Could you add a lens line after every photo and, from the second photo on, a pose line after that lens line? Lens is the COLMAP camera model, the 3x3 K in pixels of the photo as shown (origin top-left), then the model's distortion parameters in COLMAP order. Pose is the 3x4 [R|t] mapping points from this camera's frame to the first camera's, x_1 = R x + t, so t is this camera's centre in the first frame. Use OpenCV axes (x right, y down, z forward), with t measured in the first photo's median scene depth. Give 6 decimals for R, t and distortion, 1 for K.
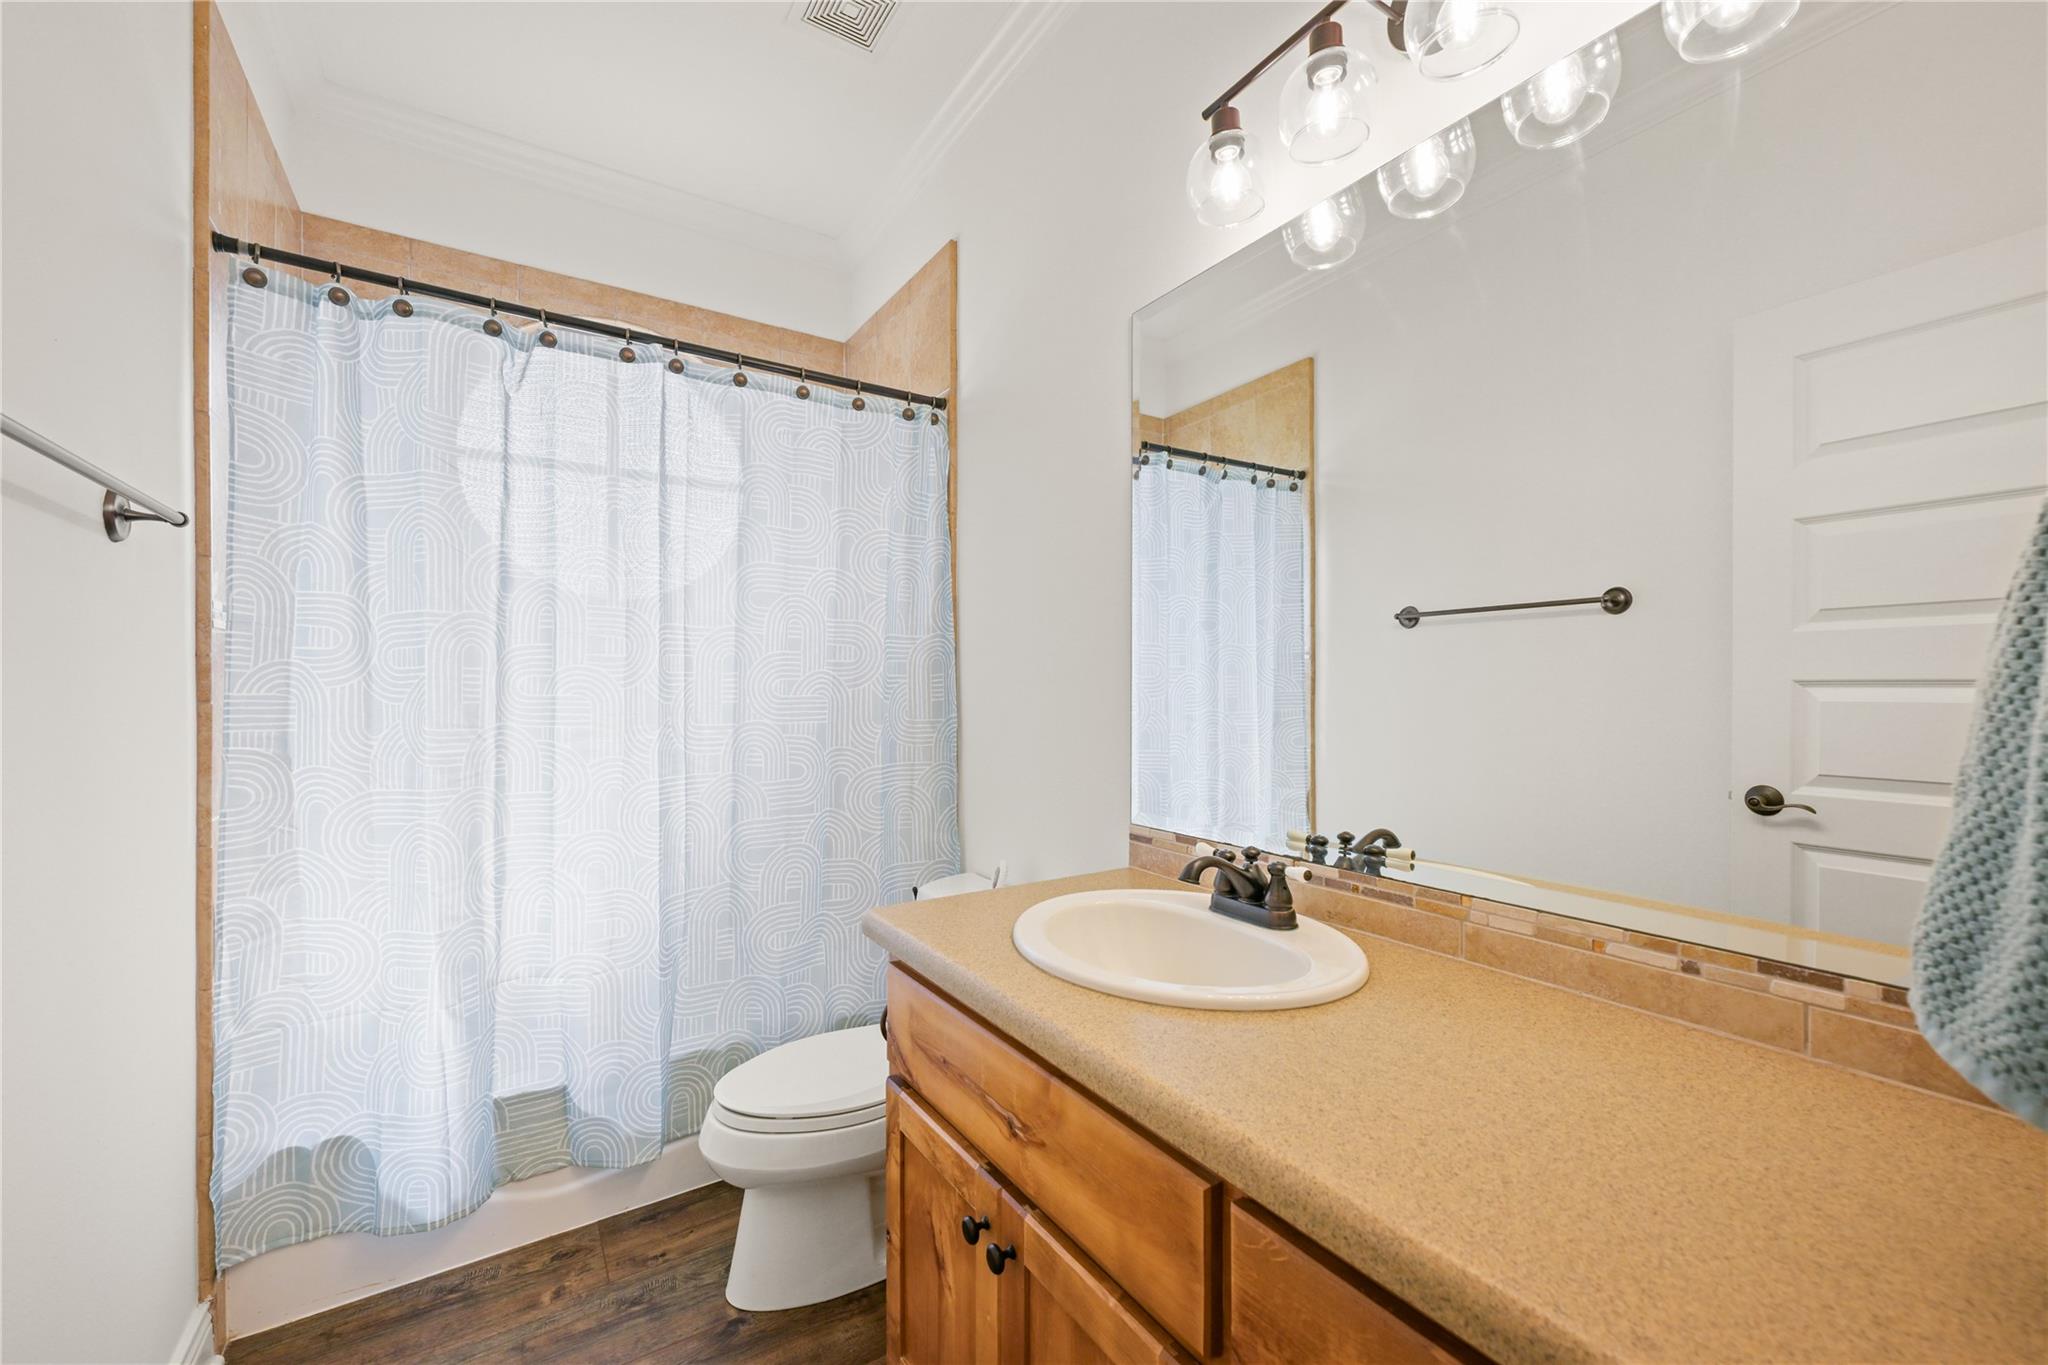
lens RADIAL K [[812.7, 0, 1027.8], [0, 812.7, 695.1], [0, 0, 1]] dist [-0.000088, -0.000097]
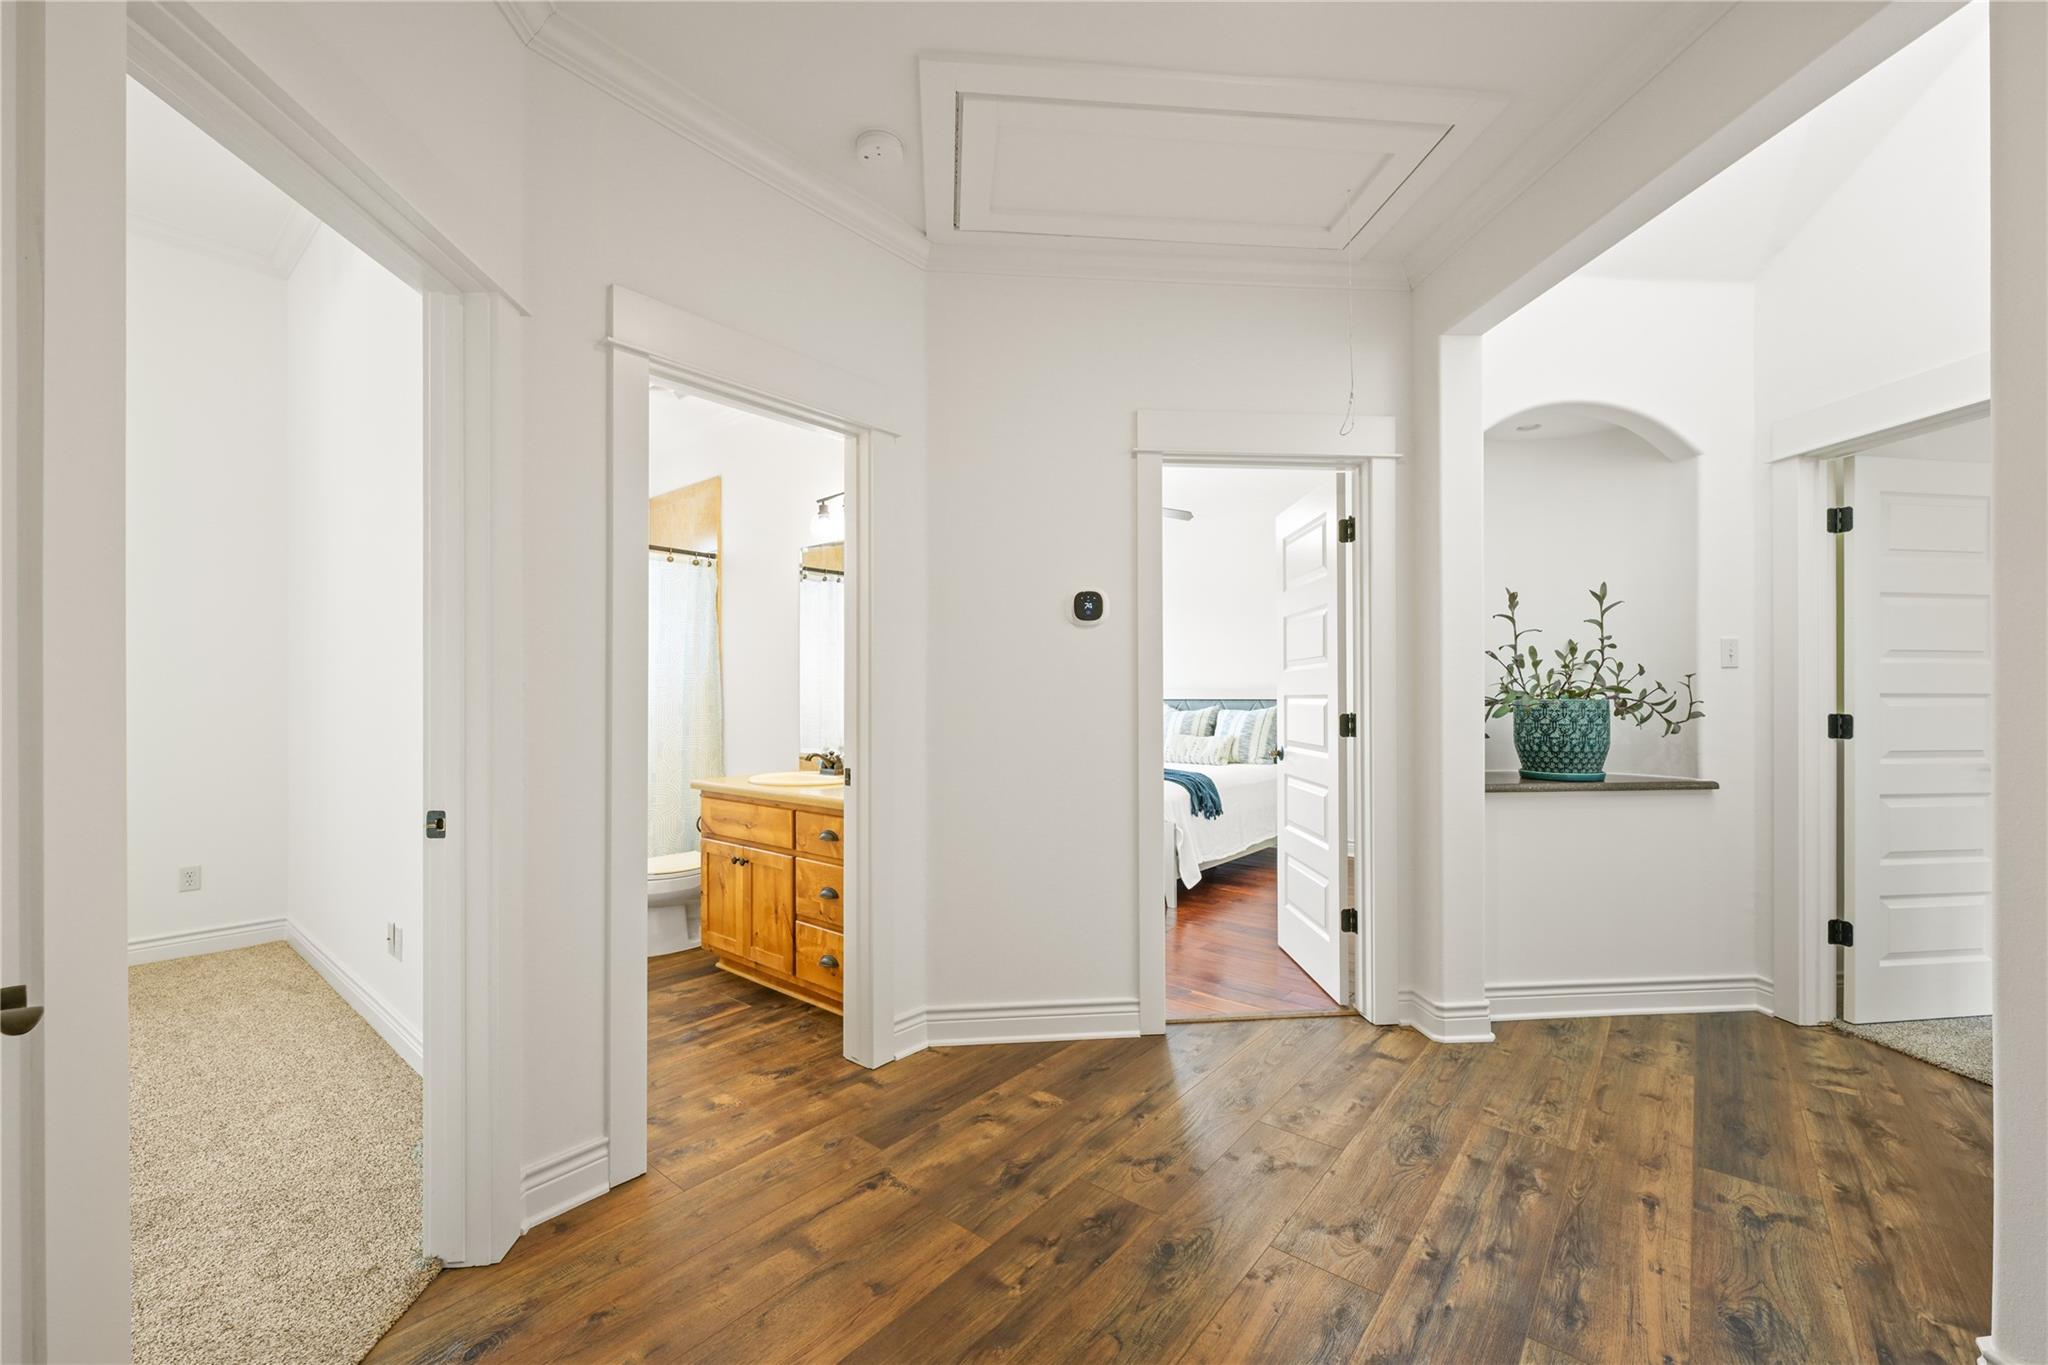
lens RADIAL K [[812.7, 0, 1027.8], [0, 812.7, 695.1], [0, 0, 1]] dist [-0.000088, -0.000097]
pose [[0.956207, -0.003486, 0.292670, 0.050807], [0.006037, 0.999951, -0.007811, 0.003632], [-0.292629, 0.009236, 0.956182, -1.203823]]
